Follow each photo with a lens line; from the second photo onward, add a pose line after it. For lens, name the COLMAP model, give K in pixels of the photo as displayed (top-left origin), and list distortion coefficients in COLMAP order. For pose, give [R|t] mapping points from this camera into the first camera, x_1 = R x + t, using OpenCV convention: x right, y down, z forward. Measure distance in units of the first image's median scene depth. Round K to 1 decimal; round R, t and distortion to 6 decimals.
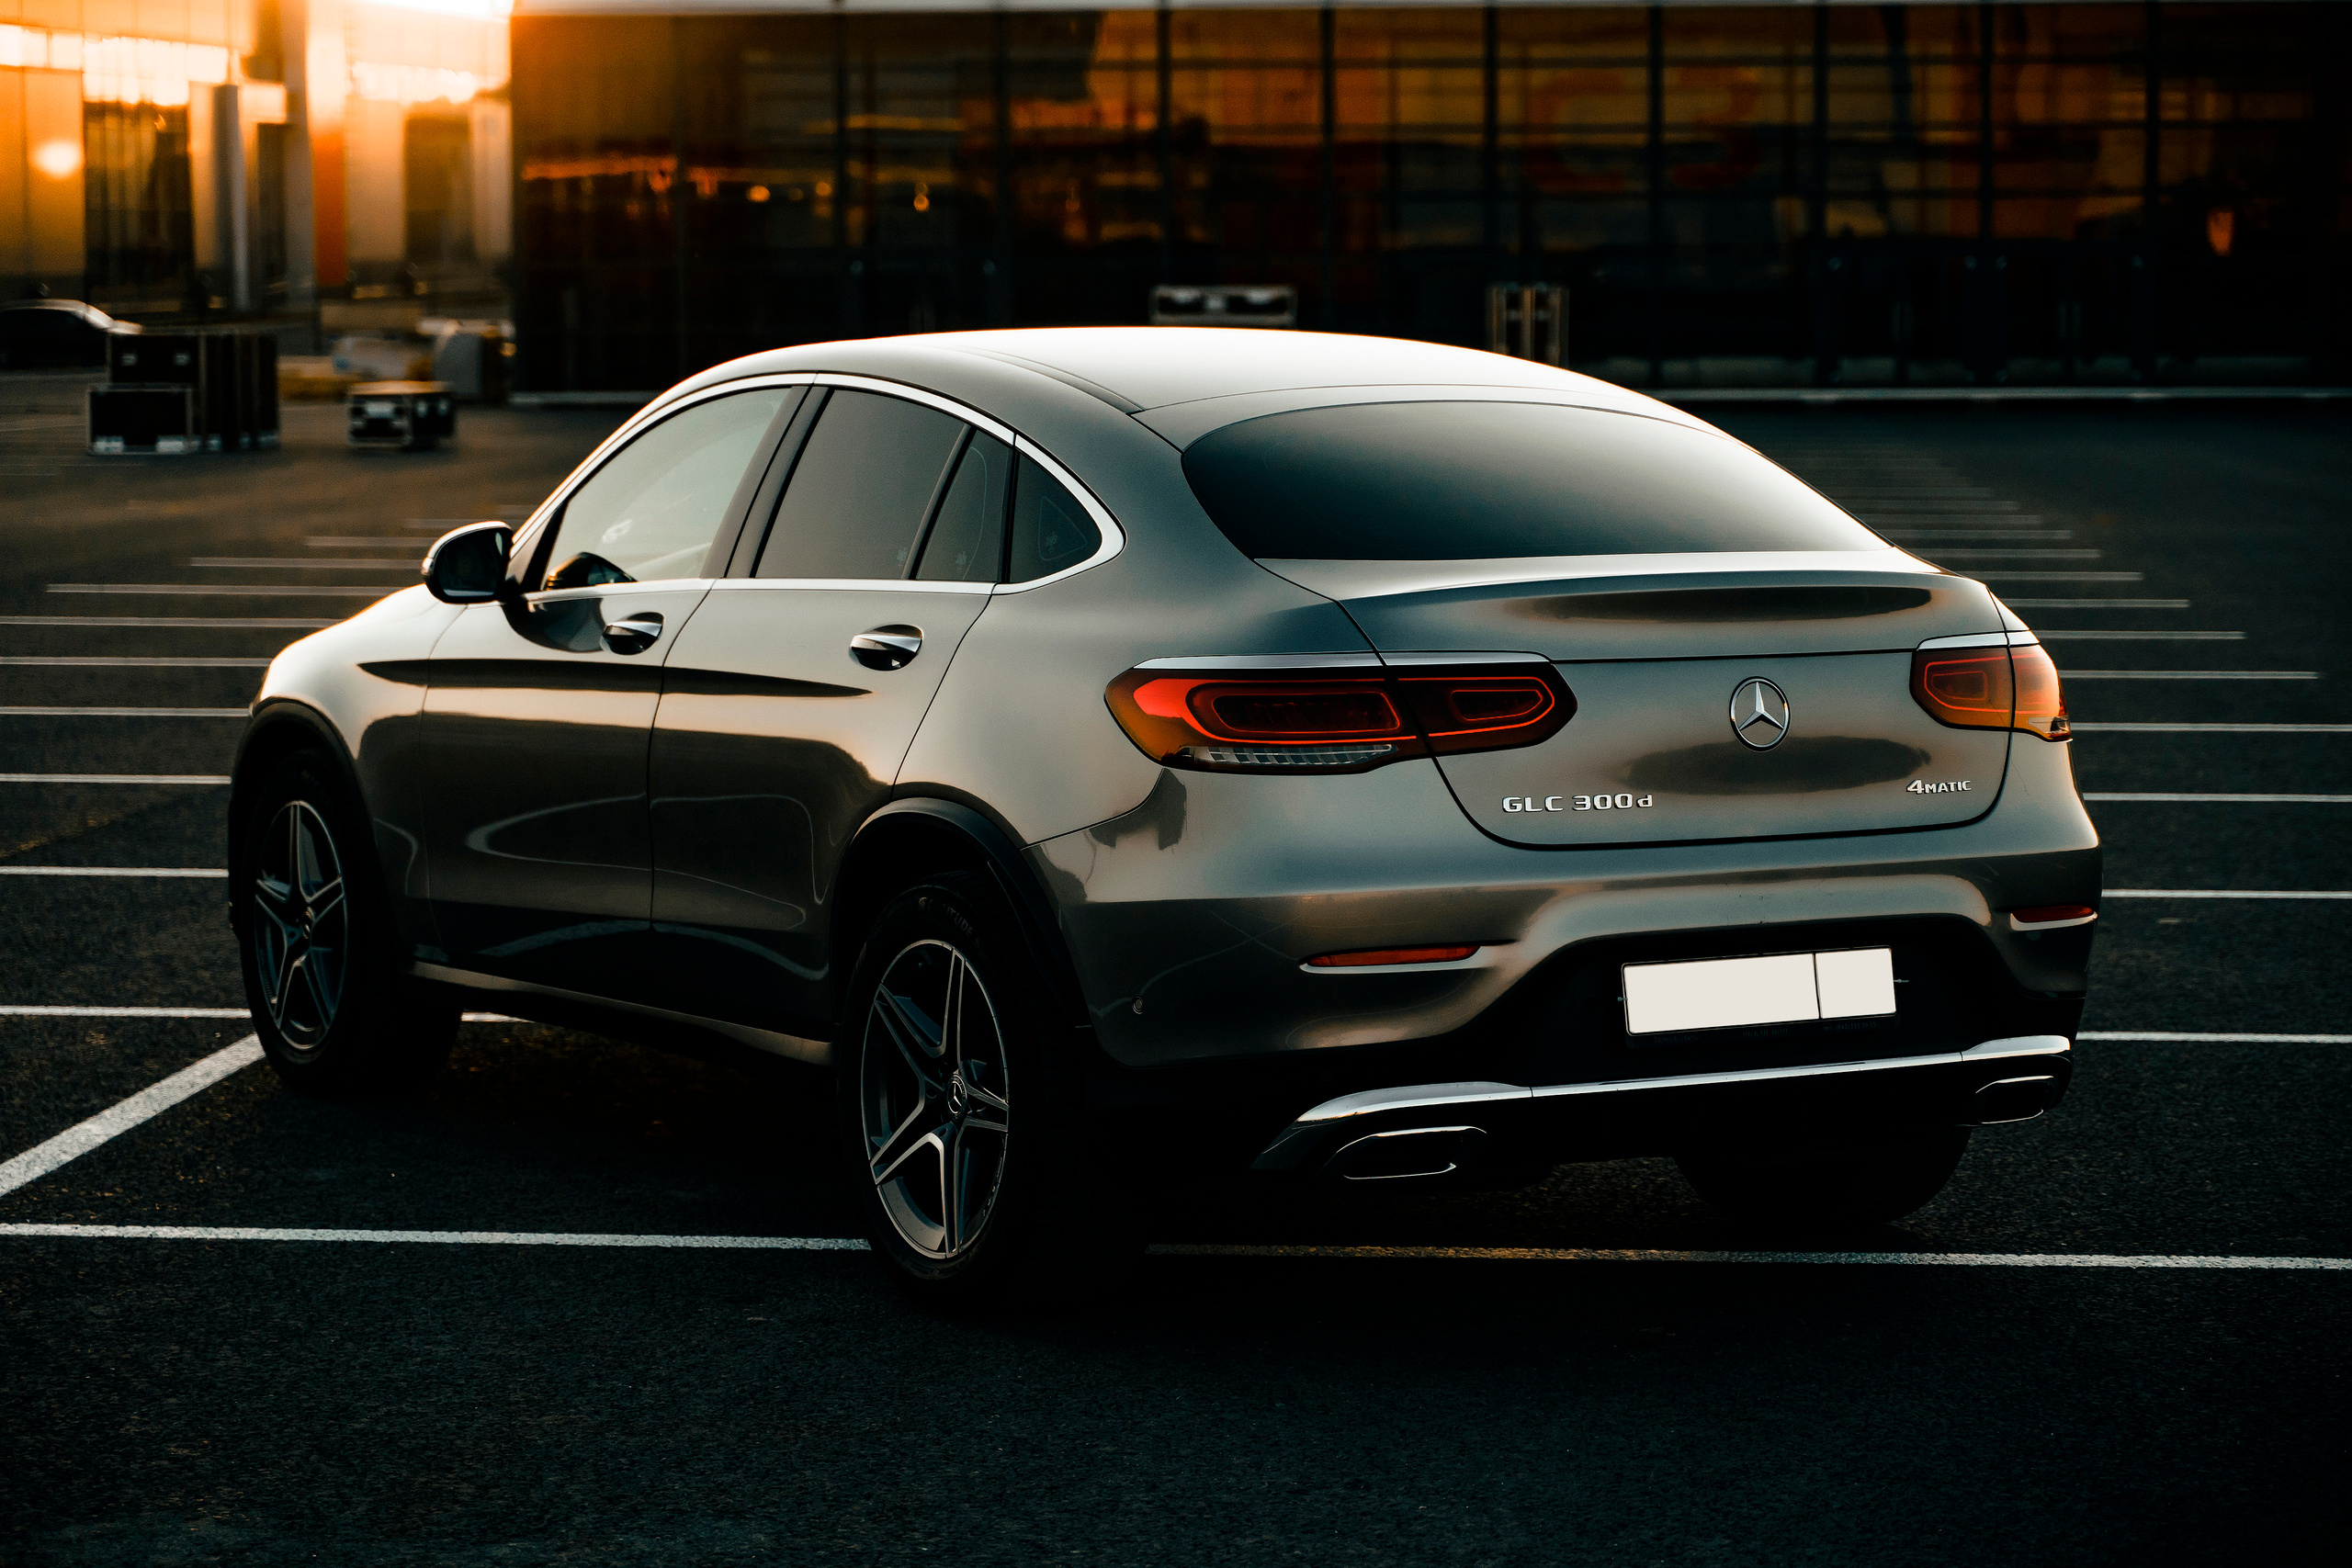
lens RADIAL K [[5394.9, 0, 1253.8], [0, 5394.9, 784.8], [0, 0, 1]] dist [0.006101, -0.123111]
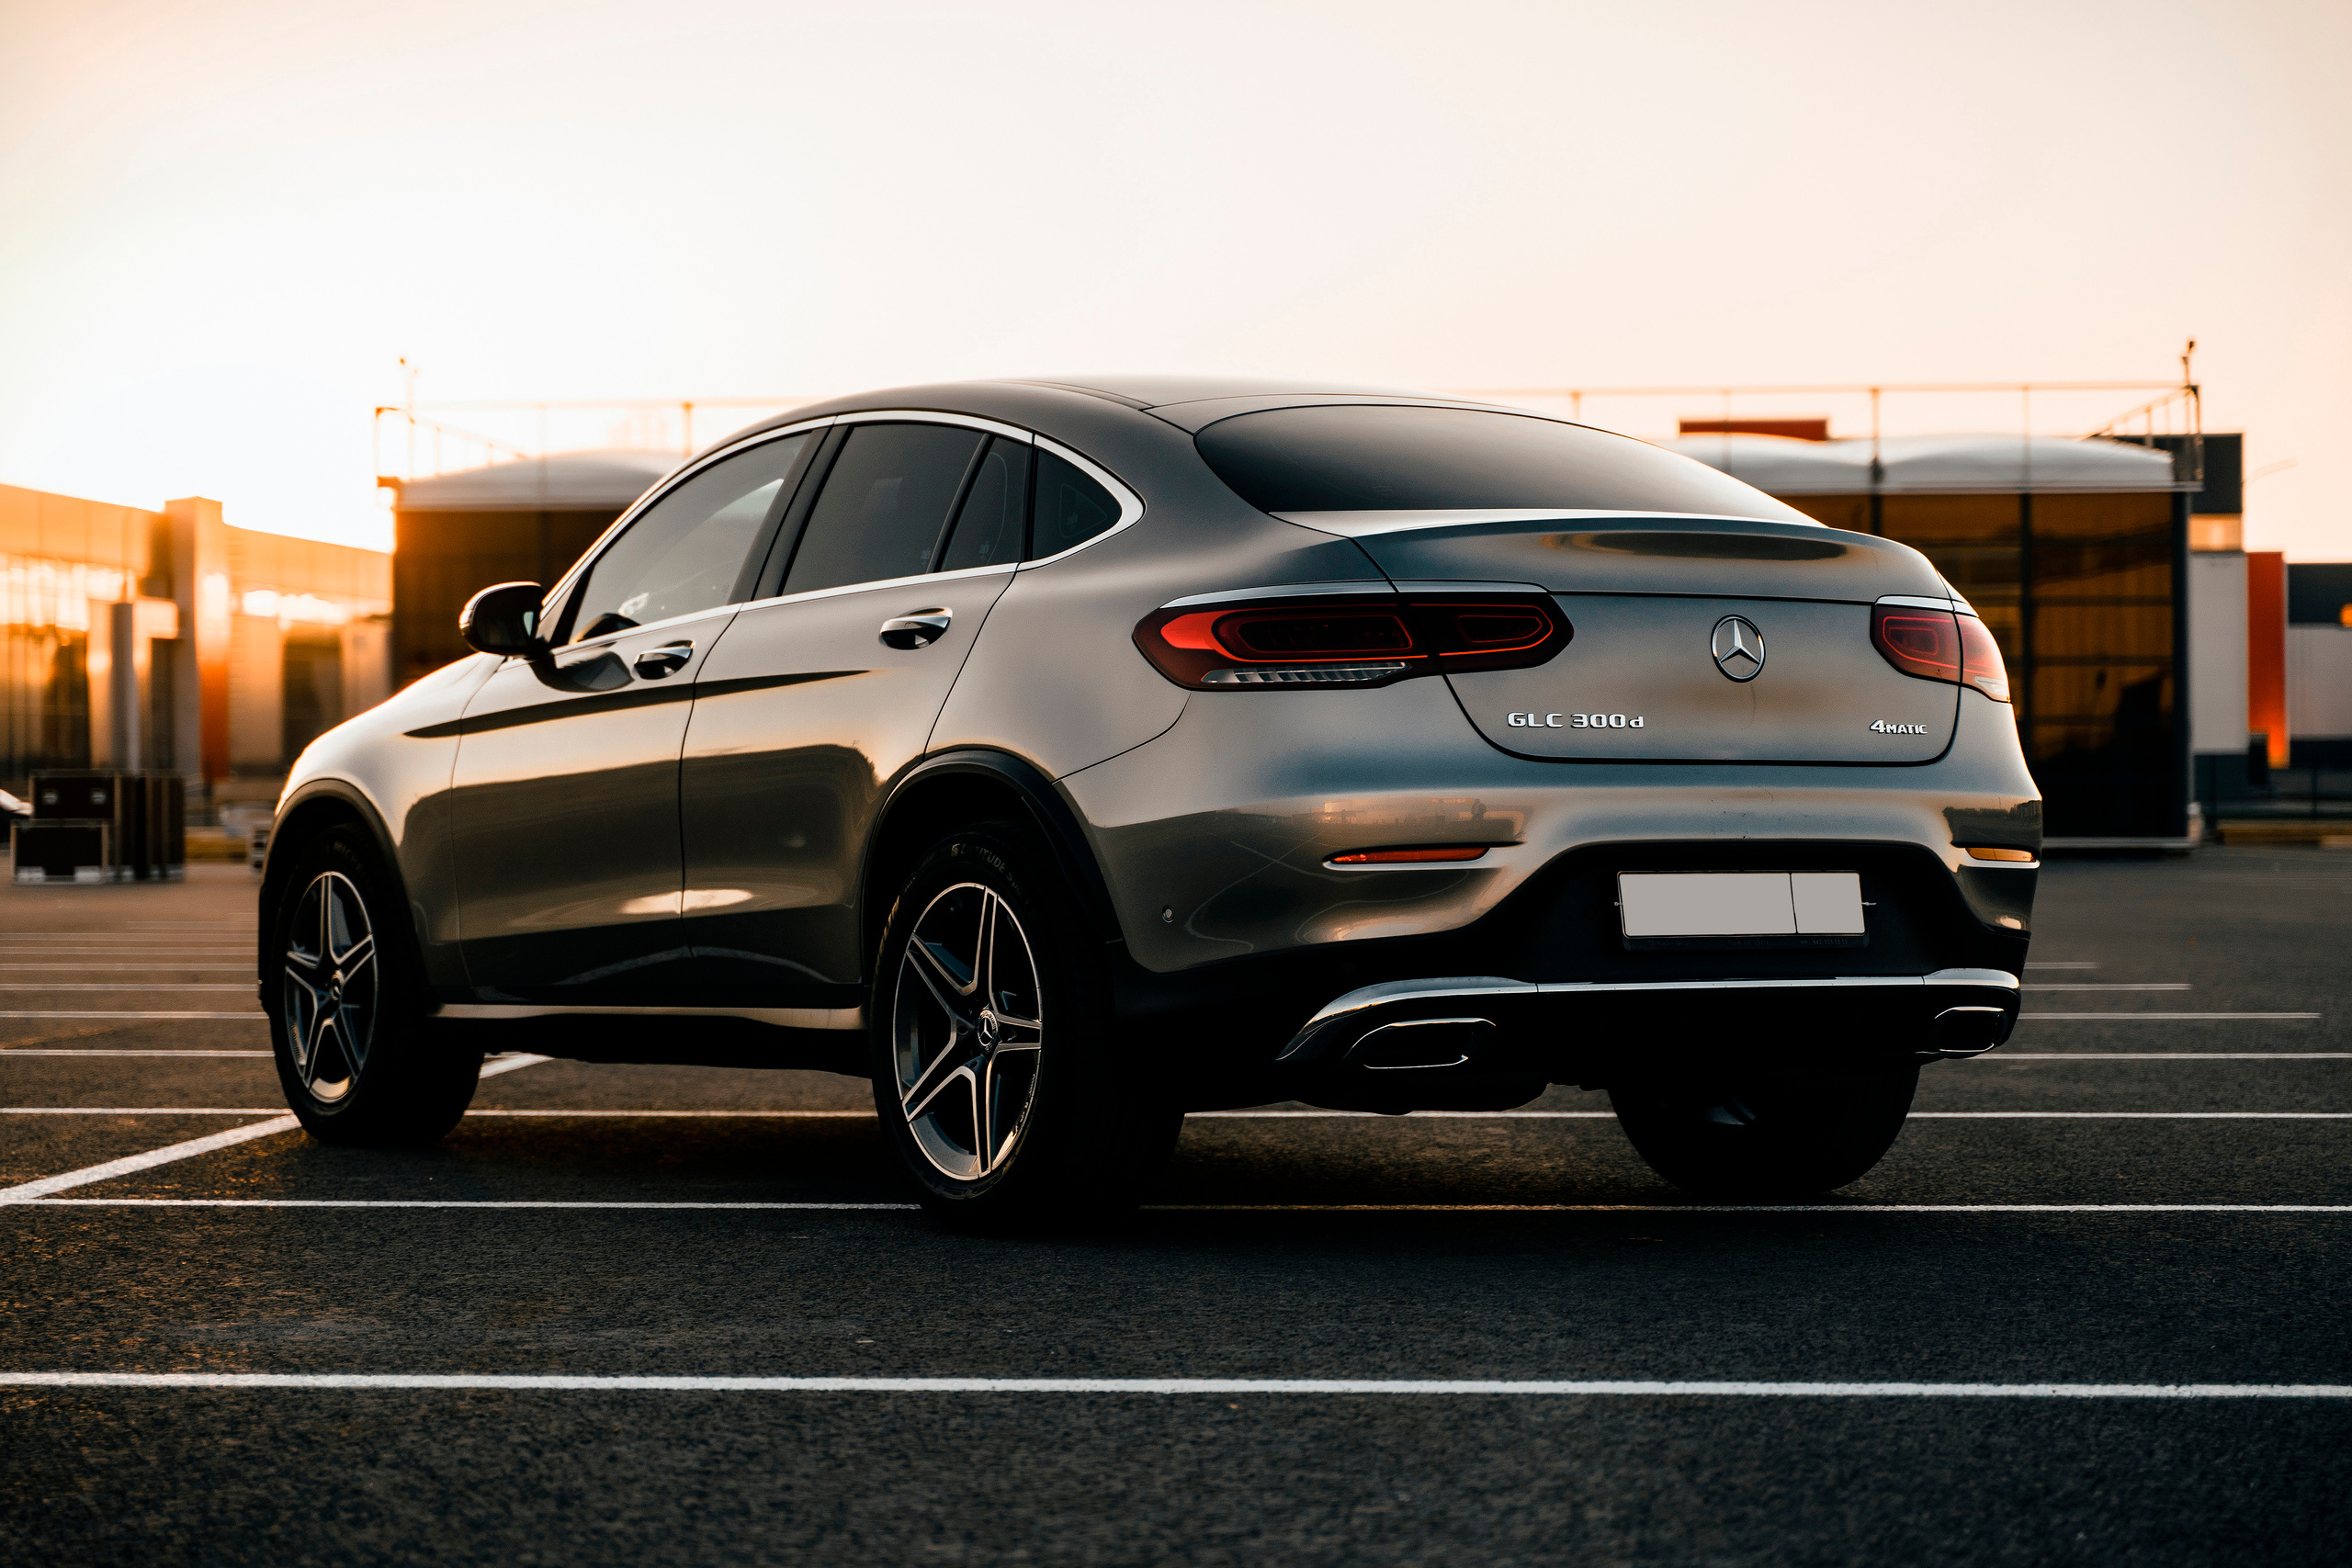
lens RADIAL K [[4917.1, 0, 1176.0], [0, 4917.1, 784.0], [0, 0, 1]] dist [0.005835, -0.047366]
pose [[0.999669, -0.003737, 0.025437, -0.042765], [0.006140, 0.995450, -0.095086, 0.103517], [-0.024966, 0.095210, 0.995144, 0.022138]]
